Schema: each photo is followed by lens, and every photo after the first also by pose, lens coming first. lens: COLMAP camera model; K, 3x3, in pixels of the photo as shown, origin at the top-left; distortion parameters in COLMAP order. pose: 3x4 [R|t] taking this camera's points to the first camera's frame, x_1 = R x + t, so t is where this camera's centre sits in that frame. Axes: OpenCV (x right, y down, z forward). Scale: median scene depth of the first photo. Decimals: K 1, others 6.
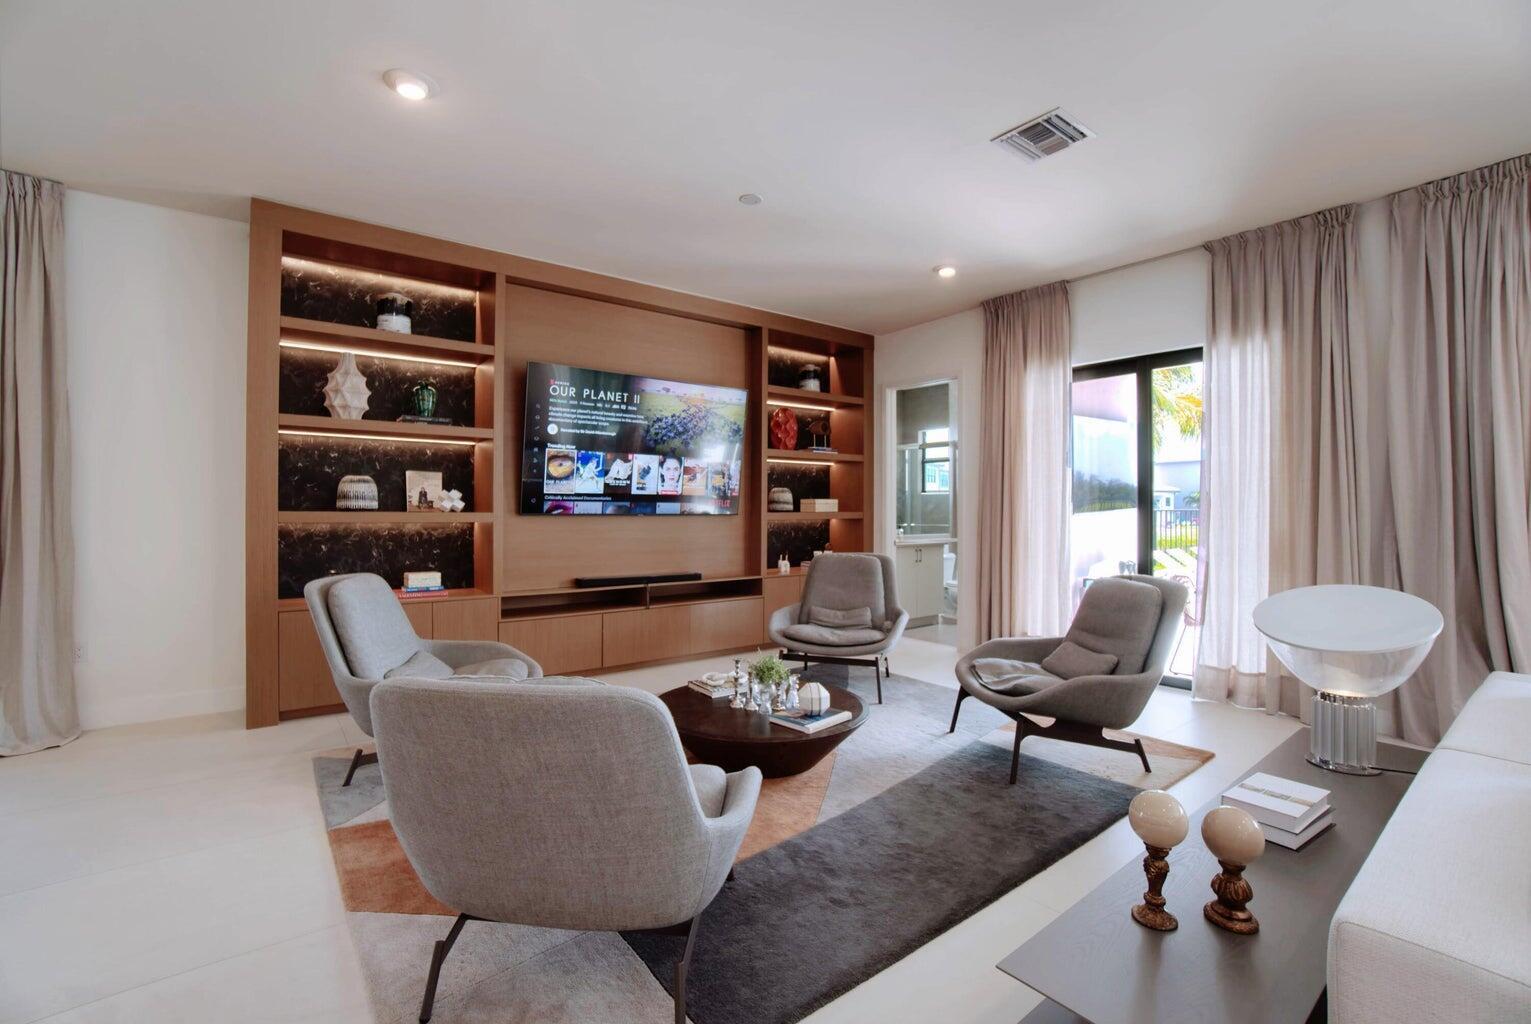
lens RADIAL K [[684.6, 0, 754.6], [0, 684.6, 507.0], [0, 0, 1]] dist [-0.029899, 0.008933]
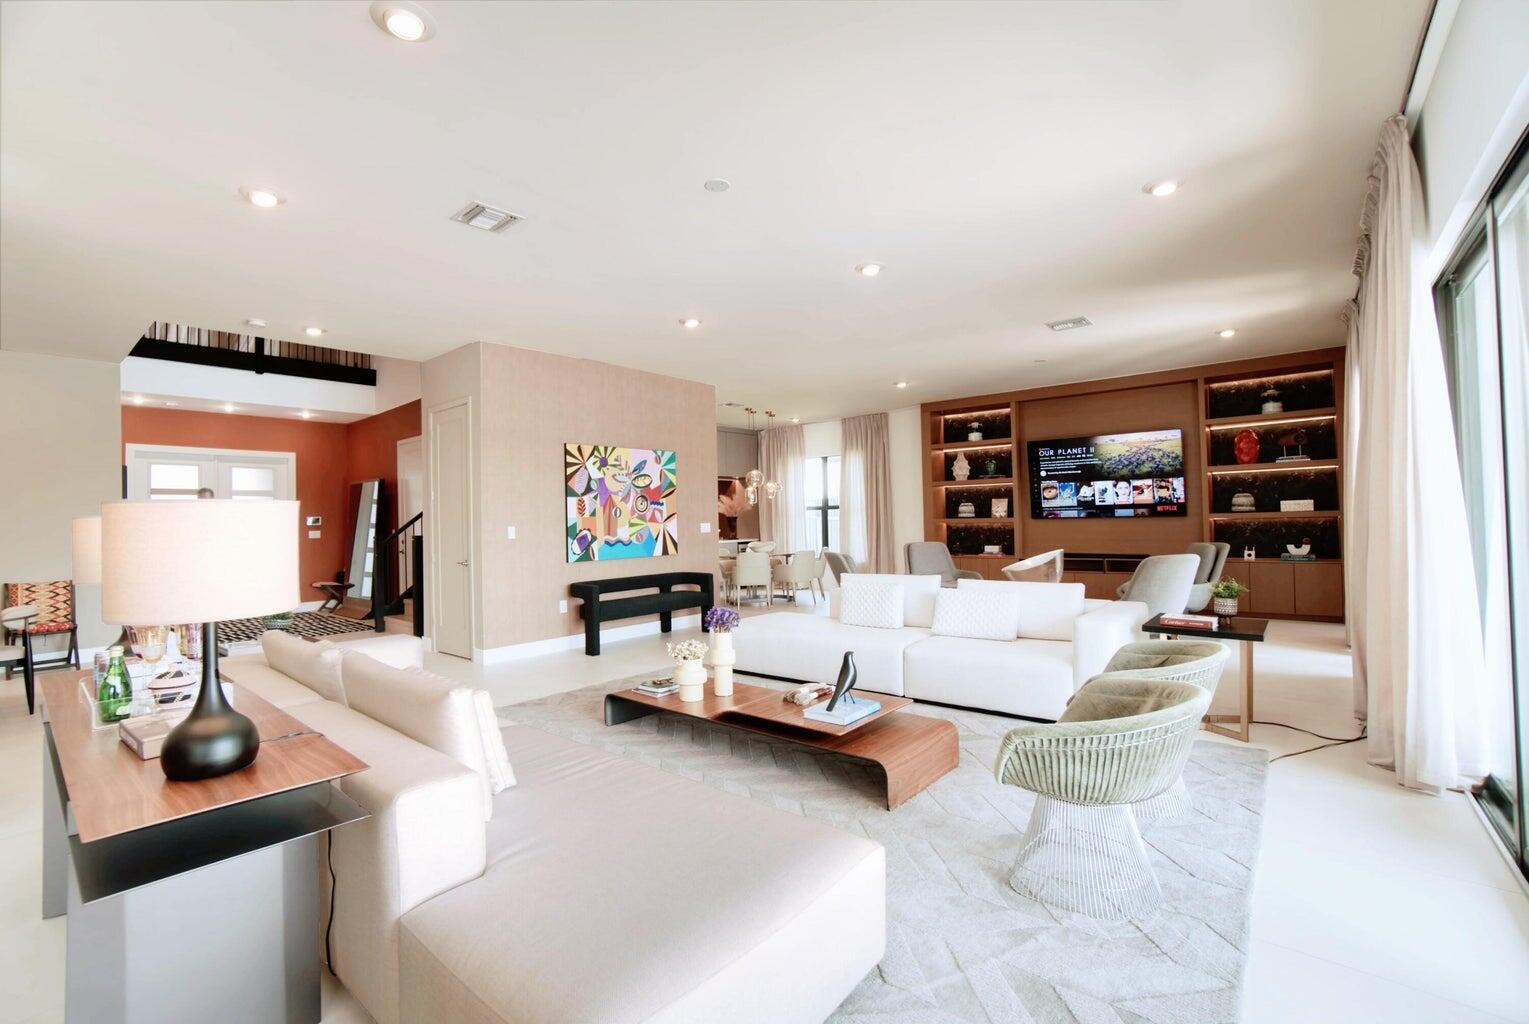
lens RADIAL K [[703.9, 0, 776.2], [0, 703.9, 508.2], [0, 0, 1]] dist [-0.003133, -0.000138]
pose [[0.244381, -0.025603, -0.969341, 1.404638], [0.028751, 0.999403, -0.019149, -0.000544], [0.969253, -0.023190, 0.244971, -0.208294]]
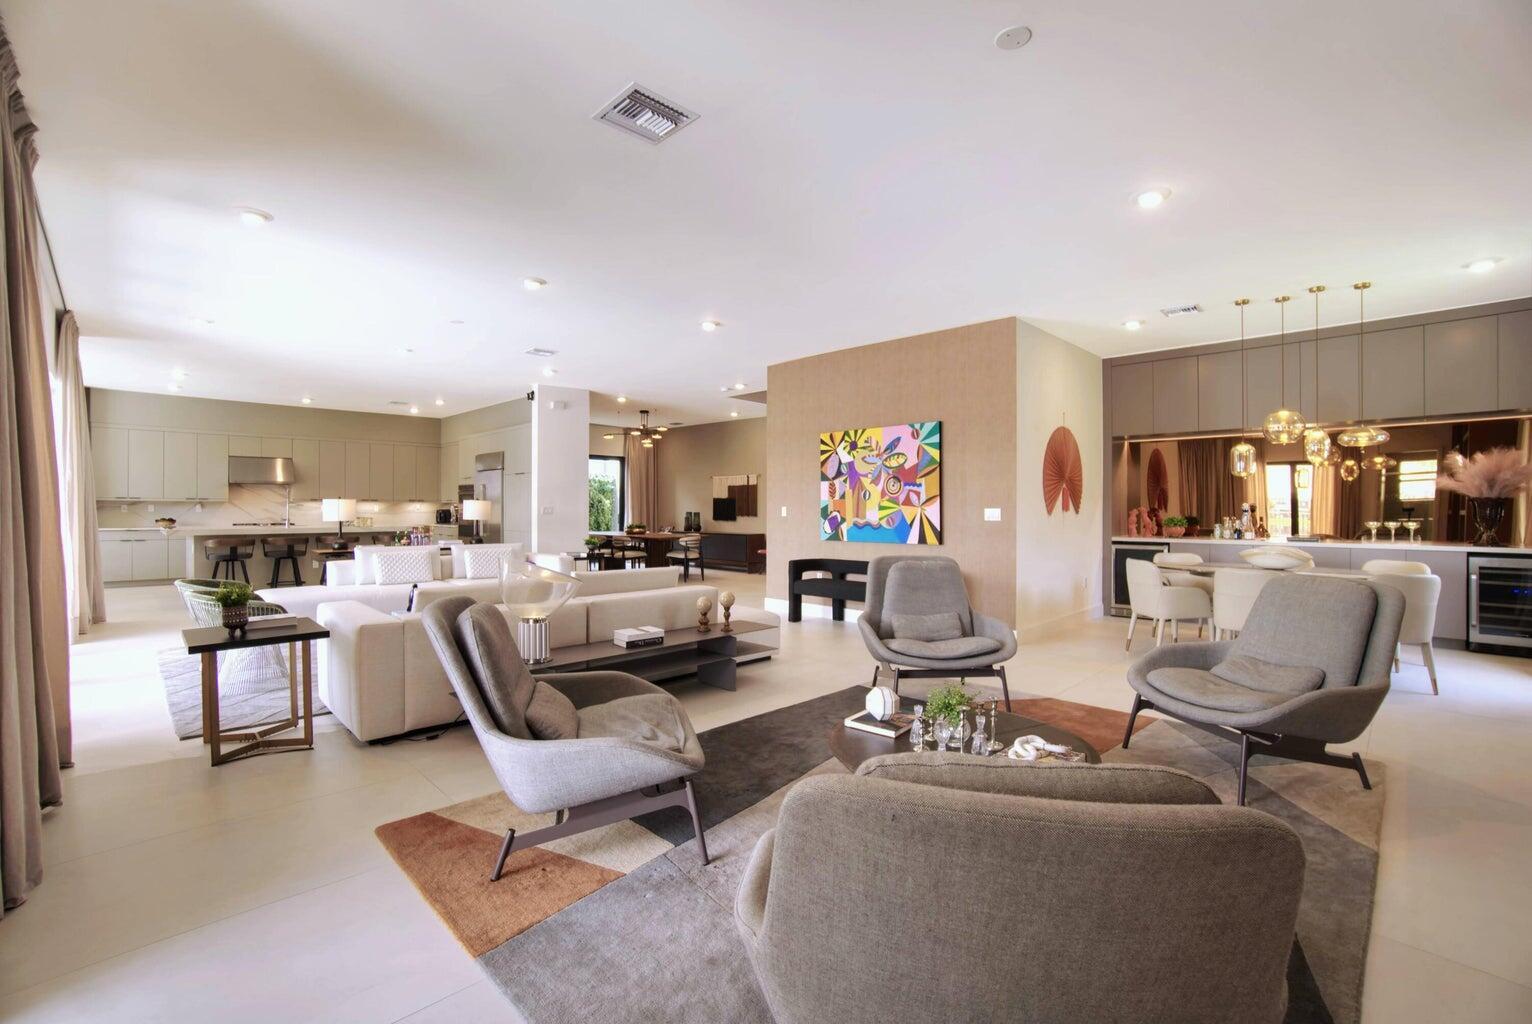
lens RADIAL K [[685.1, 0, 755.1], [0, 685.1, 507.0], [0, 0, 1]] dist [-0.029899, 0.008933]
pose [[-0.992109, -0.003266, -0.125337, 0.258309], [-0.002739, 0.999987, -0.004372, 0.002386], [0.125349, -0.003994, -0.992105, 1.259193]]
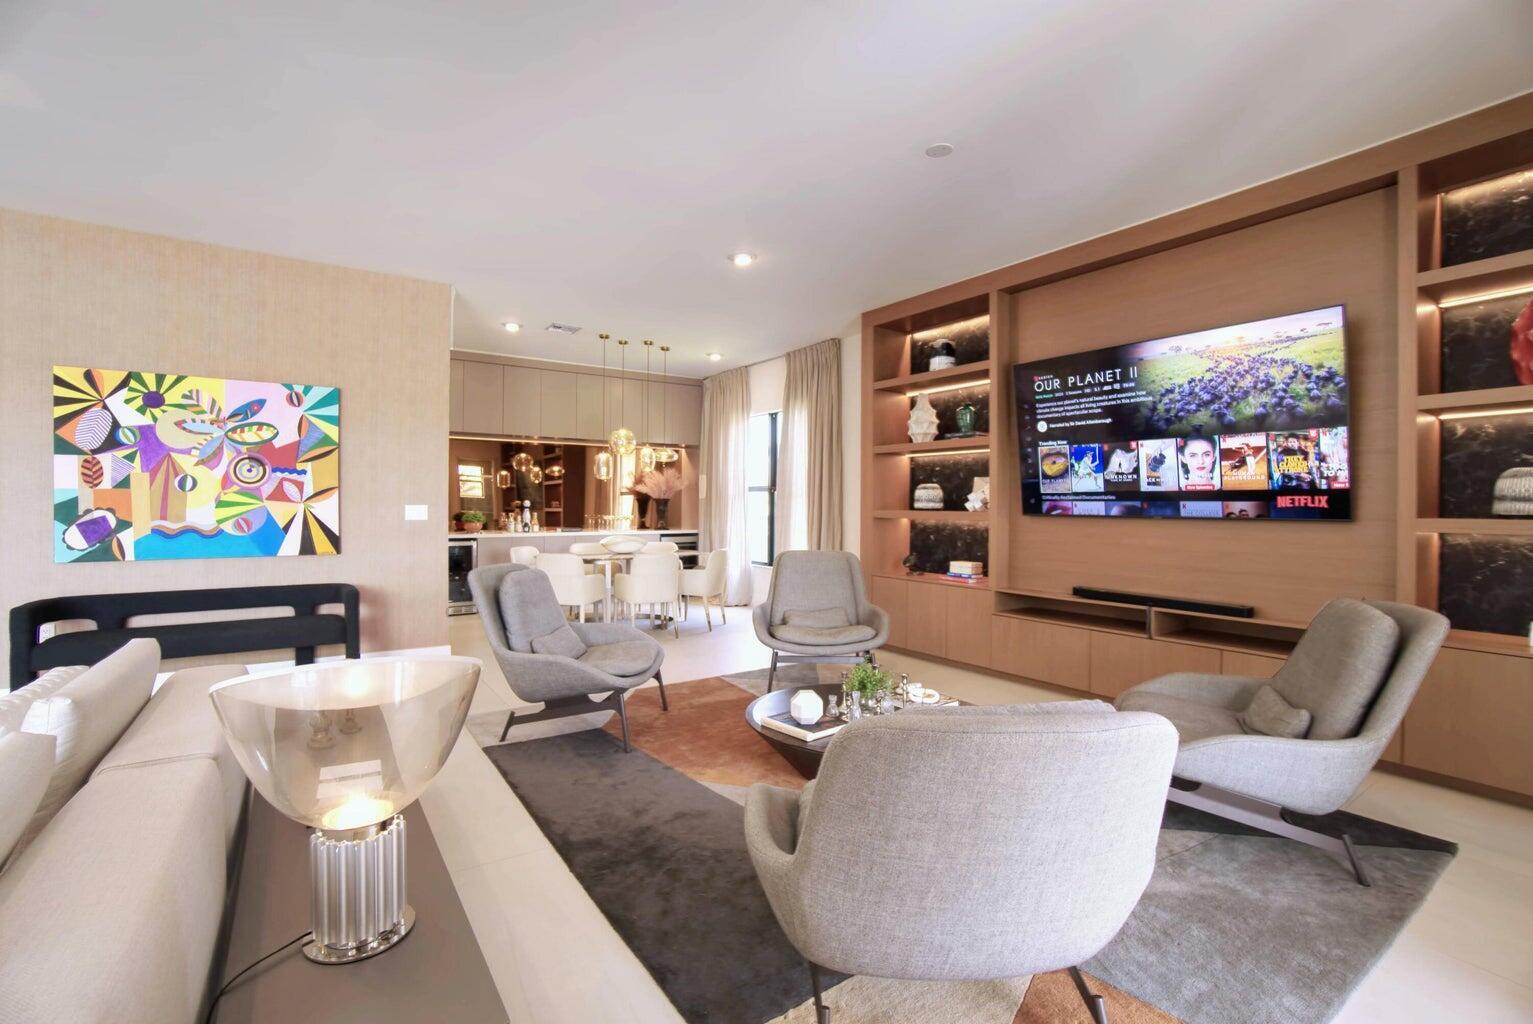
lens RADIAL K [[685.5, 0, 755.5], [0, 685.5, 507.0], [0, 0, 1]] dist [-0.029899, 0.008933]
pose [[-0.064656, -0.000219, -0.997908, 0.681532], [-0.001559, 0.999999, -0.000119, 0.000312], [0.997906, 0.001548, -0.064656, 0.643980]]
